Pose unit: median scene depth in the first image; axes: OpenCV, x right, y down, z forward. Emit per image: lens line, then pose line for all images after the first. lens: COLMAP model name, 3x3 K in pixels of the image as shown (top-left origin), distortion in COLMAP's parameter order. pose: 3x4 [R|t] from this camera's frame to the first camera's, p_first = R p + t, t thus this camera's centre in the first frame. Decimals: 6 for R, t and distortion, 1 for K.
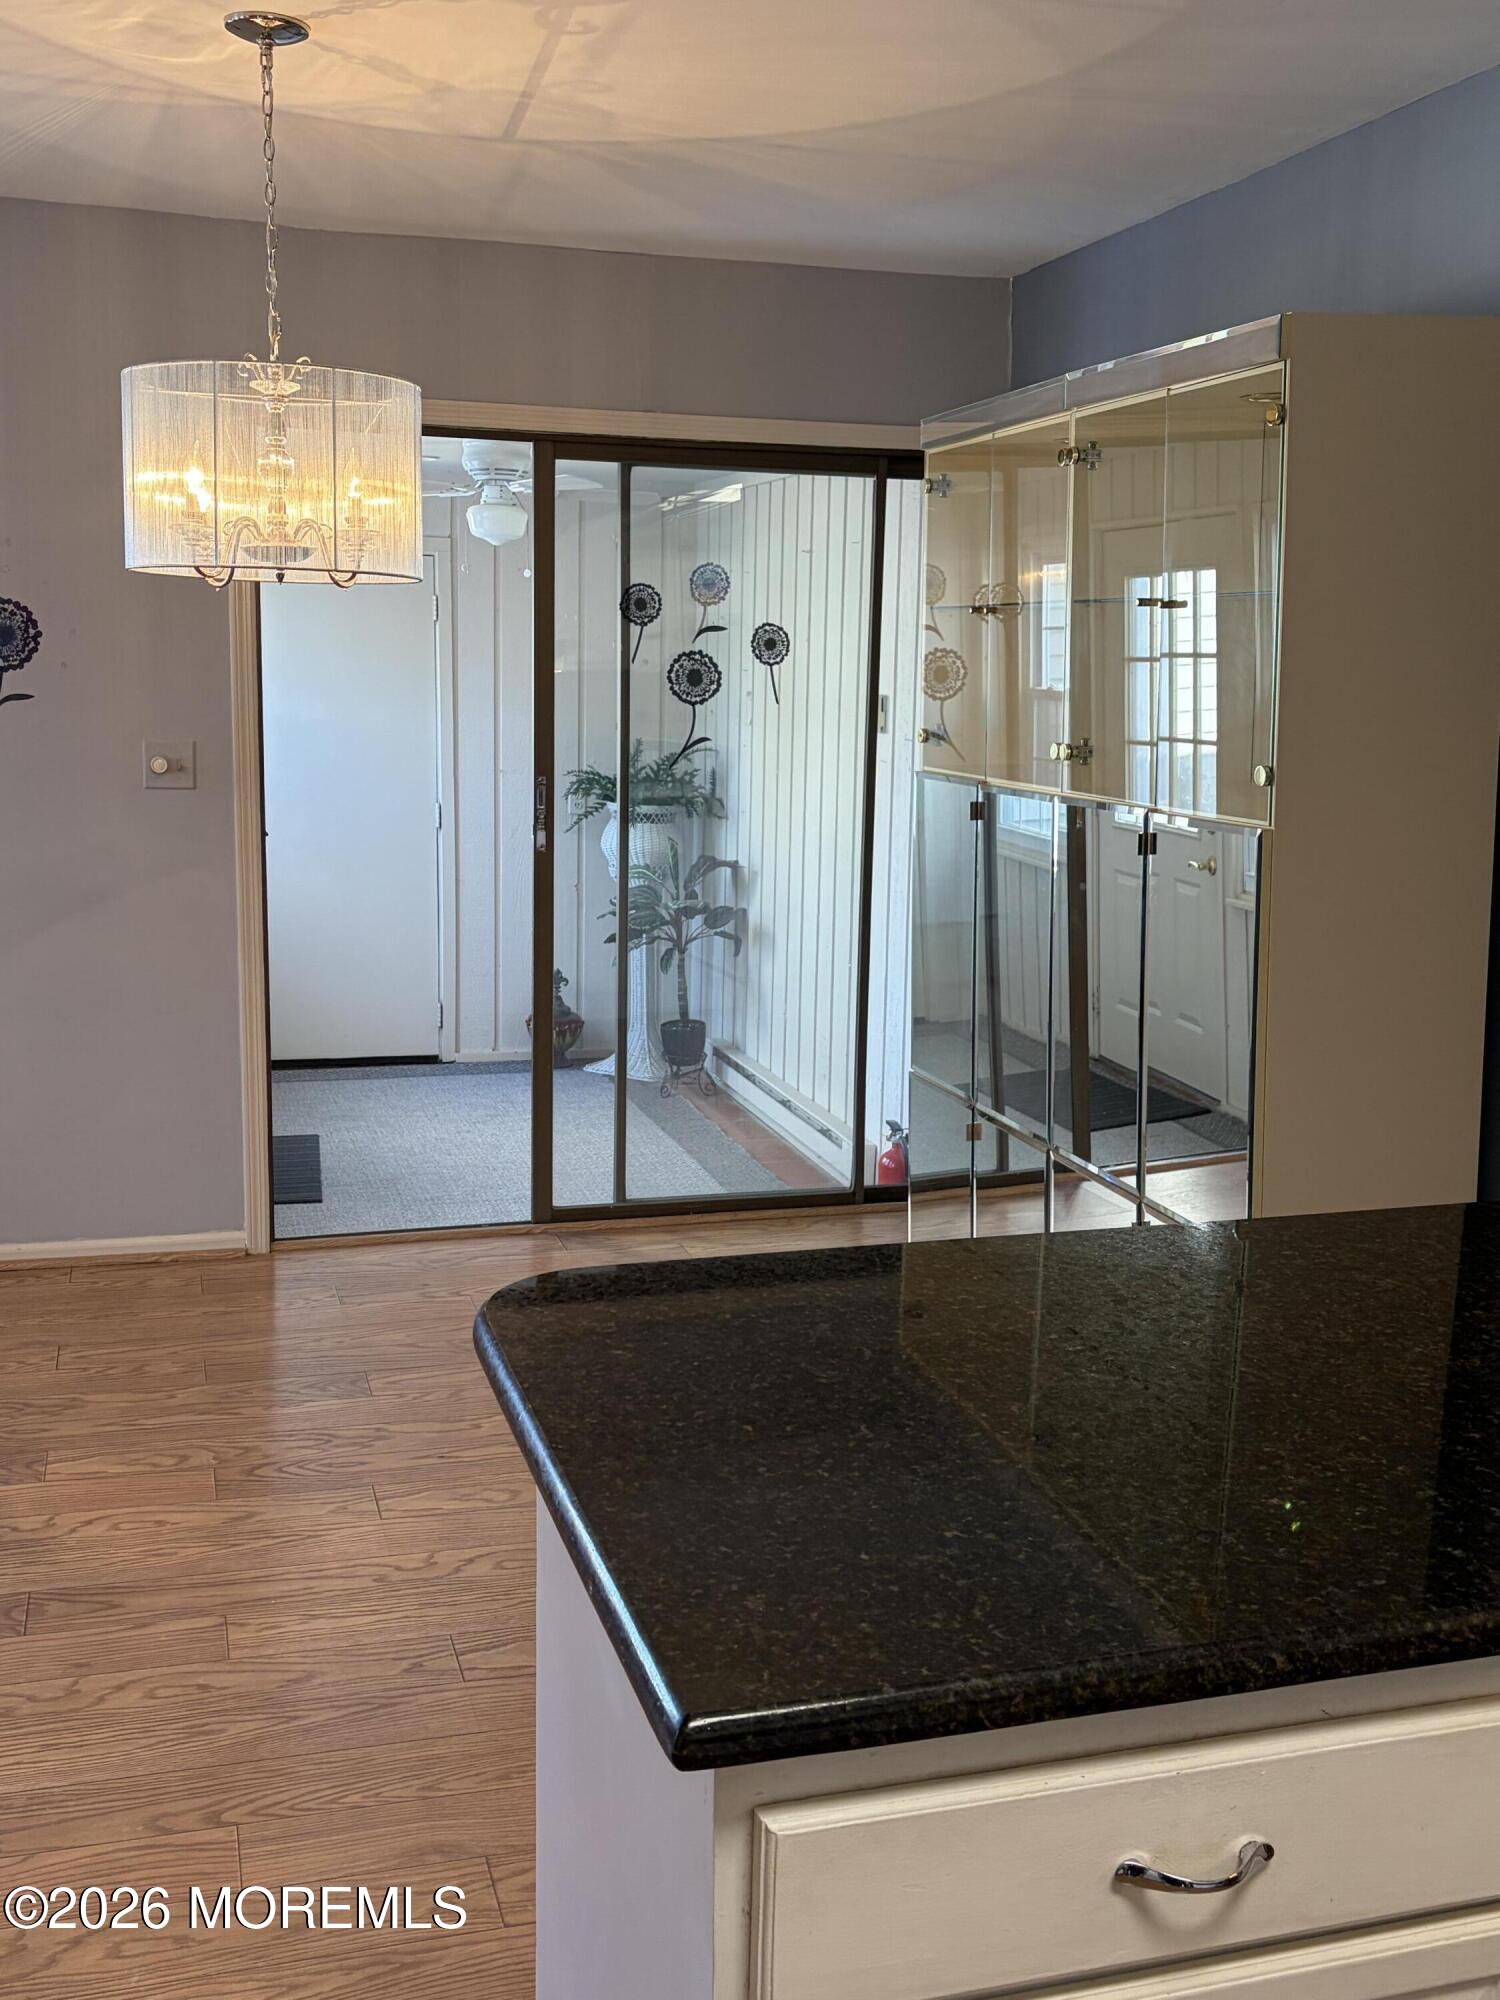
lens RADIAL K [[2004.8, 0, 753.2], [0, 2004.8, 1004.0], [0, 0, 1]] dist [0.055643, 0.000000]
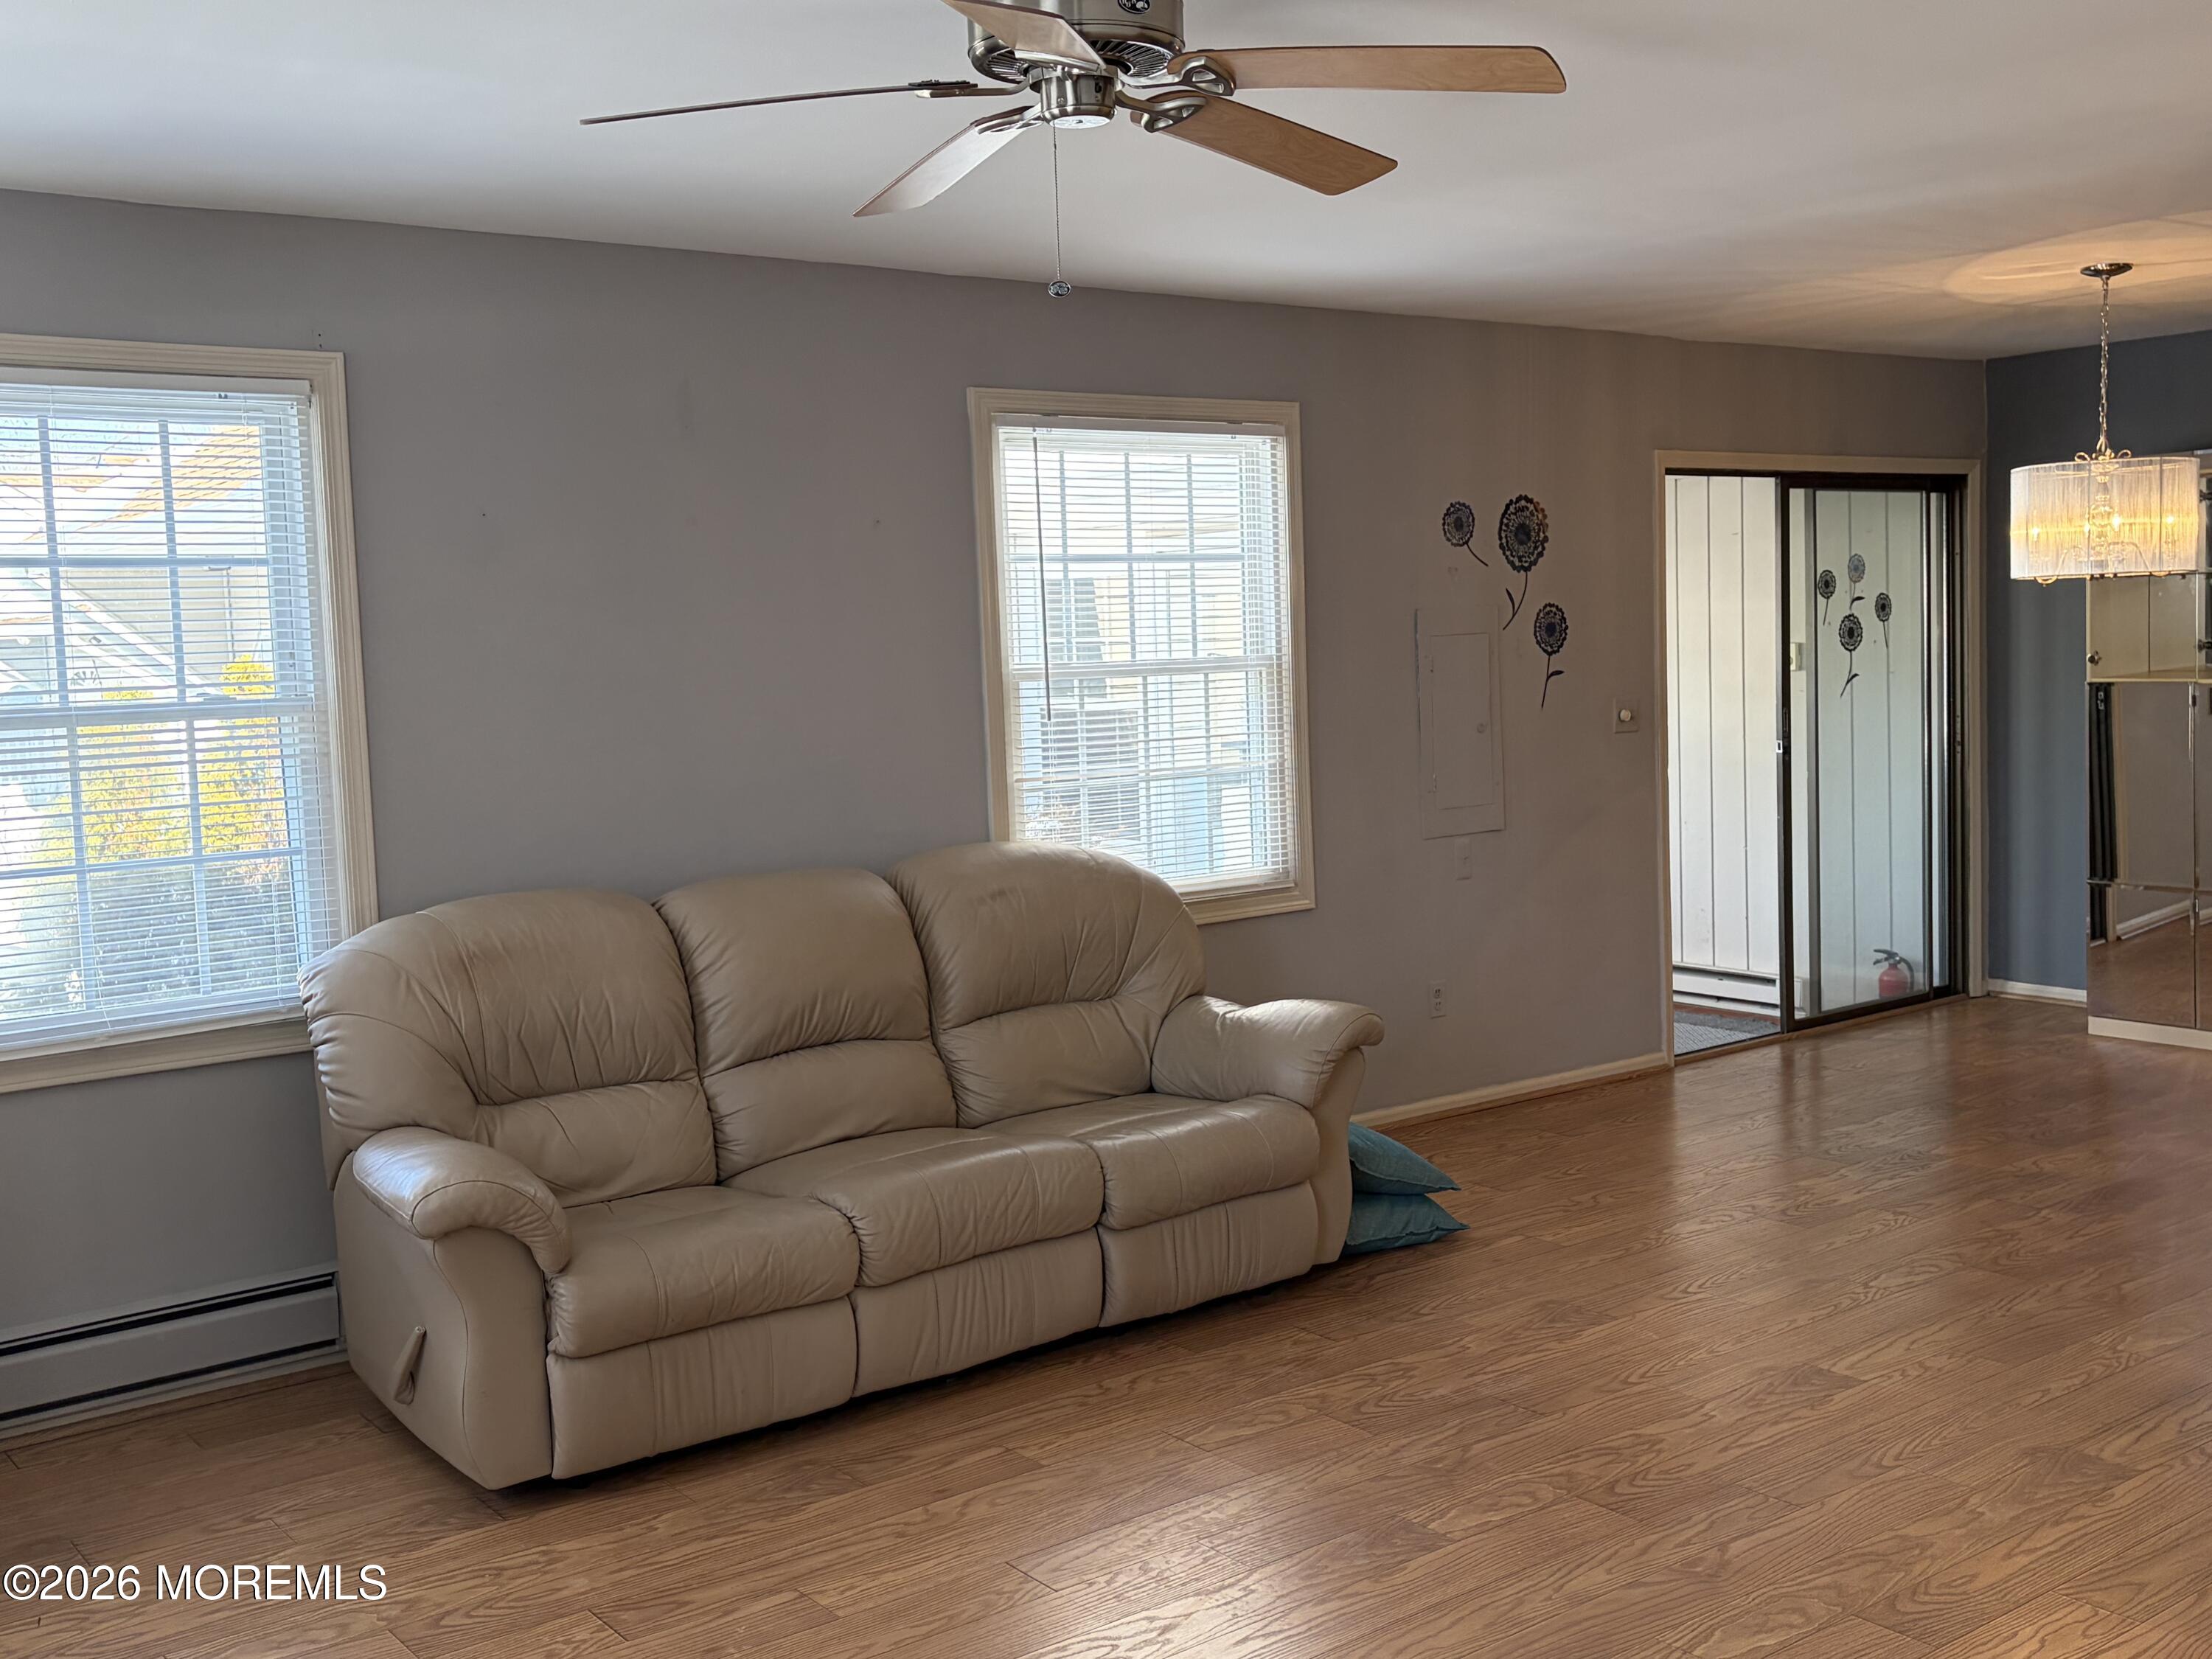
lens RADIAL K [[2217.4, 0, 1093.4], [0, 2217.4, 818.3], [0, 0, 1]] dist [0.055643, 0.000000]
pose [[0.926617, -0.082545, 0.366835, -0.763364], [0.109969, 0.992442, -0.054461, -0.002661], [-0.359567, 0.090804, 0.928691, -0.185247]]
